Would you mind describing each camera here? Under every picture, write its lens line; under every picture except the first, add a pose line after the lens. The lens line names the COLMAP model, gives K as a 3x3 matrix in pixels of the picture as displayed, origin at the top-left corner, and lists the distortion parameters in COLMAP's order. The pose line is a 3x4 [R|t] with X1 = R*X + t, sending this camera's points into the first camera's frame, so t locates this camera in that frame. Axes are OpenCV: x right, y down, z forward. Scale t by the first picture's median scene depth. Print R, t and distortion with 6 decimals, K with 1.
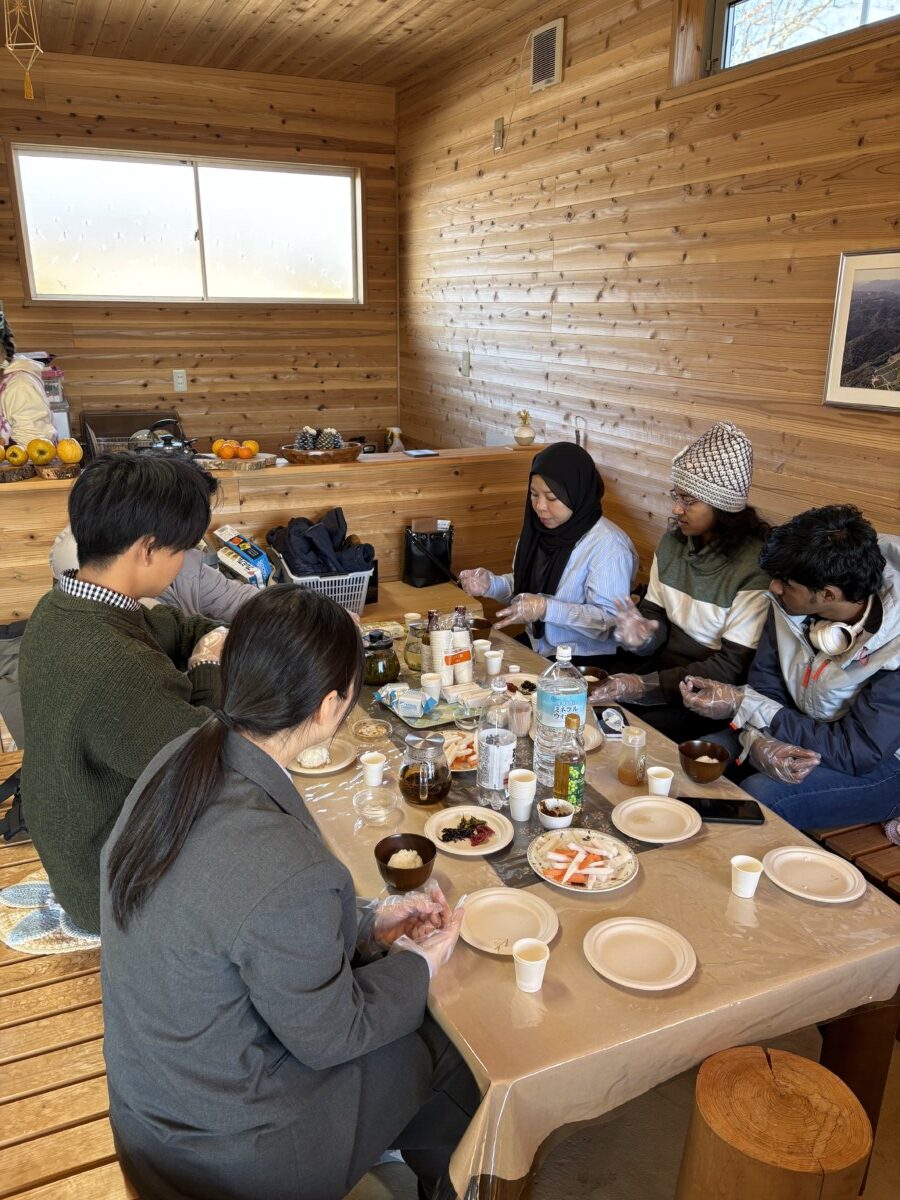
lens RADIAL K [[894.3, 0, 451.0], [0, 894.3, 596.1], [0, 0, 1]] dist [0.023704, -0.041434]
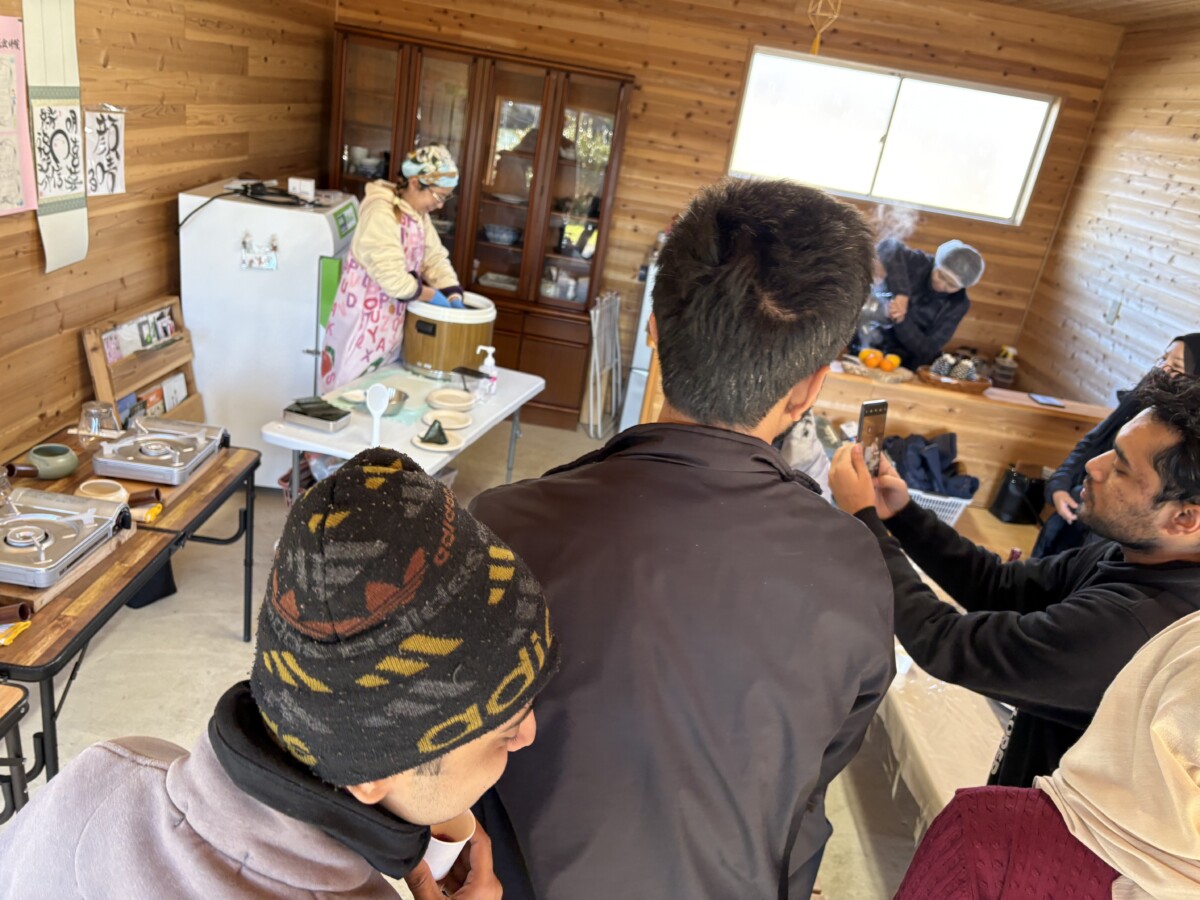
lens RADIAL K [[894.3, 0, 595.2], [0, 894.3, 453.9], [0, 0, 1]] dist [0.023704, -0.041434]
pose [[0.872688, 0.296807, -0.387714, -0.054967], [-0.287024, 0.954196, 0.084420, -0.029792], [0.395011, 0.037611, 0.917906, -0.141989]]
